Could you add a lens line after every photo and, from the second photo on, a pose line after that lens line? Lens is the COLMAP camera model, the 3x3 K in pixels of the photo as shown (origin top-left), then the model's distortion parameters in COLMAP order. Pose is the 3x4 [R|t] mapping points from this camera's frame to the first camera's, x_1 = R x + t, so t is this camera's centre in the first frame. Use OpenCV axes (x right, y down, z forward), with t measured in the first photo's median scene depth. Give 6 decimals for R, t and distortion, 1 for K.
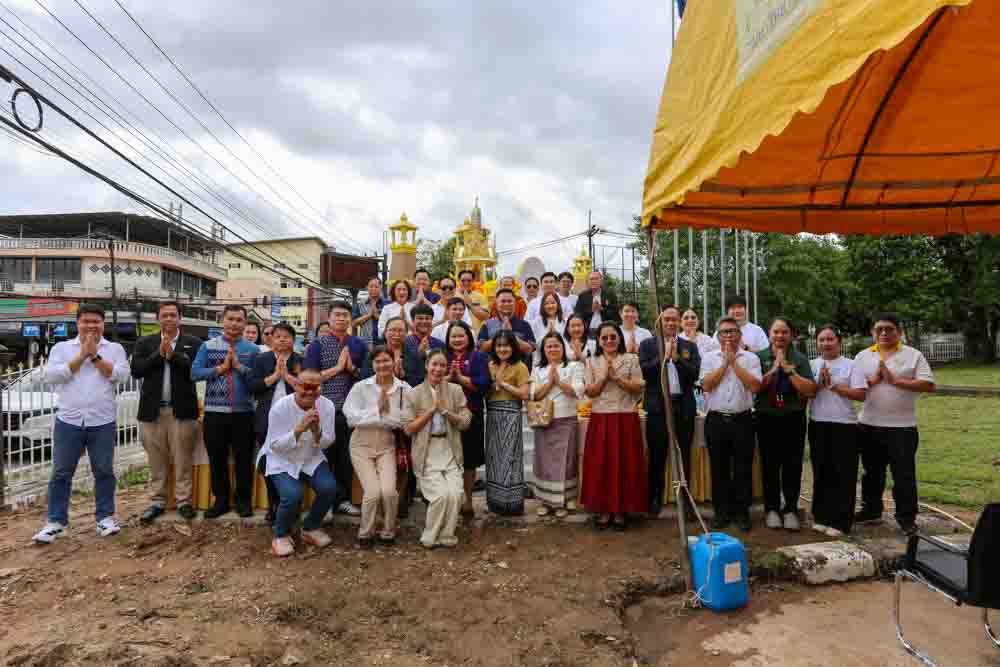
lens RADIAL K [[597.3, 0, 500.0], [0, 597.3, 333.5], [0, 0, 1]] dist [-0.060361, 0.044123]
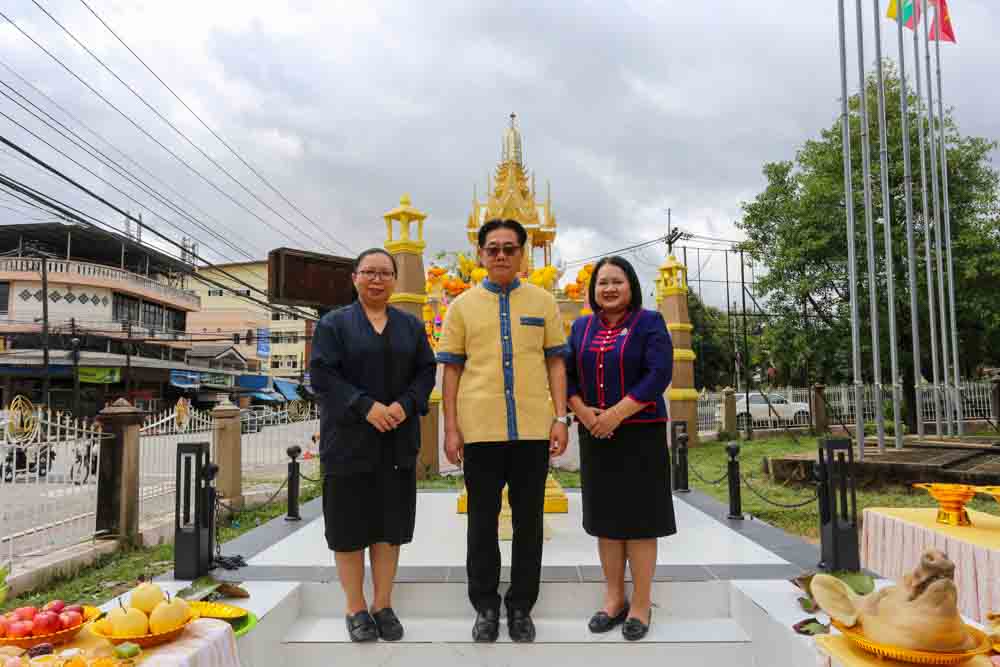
lens RADIAL K [[726.7, 0, 500.0], [0, 726.7, 333.5], [0, 0, 1]] dist [-0.001998, 0.000159]
pose [[0.997844, -0.010737, -0.064749, -0.005101], [0.006983, 0.998296, -0.057937, -0.000272], [0.065260, 0.057360, 0.996218, 0.171359]]
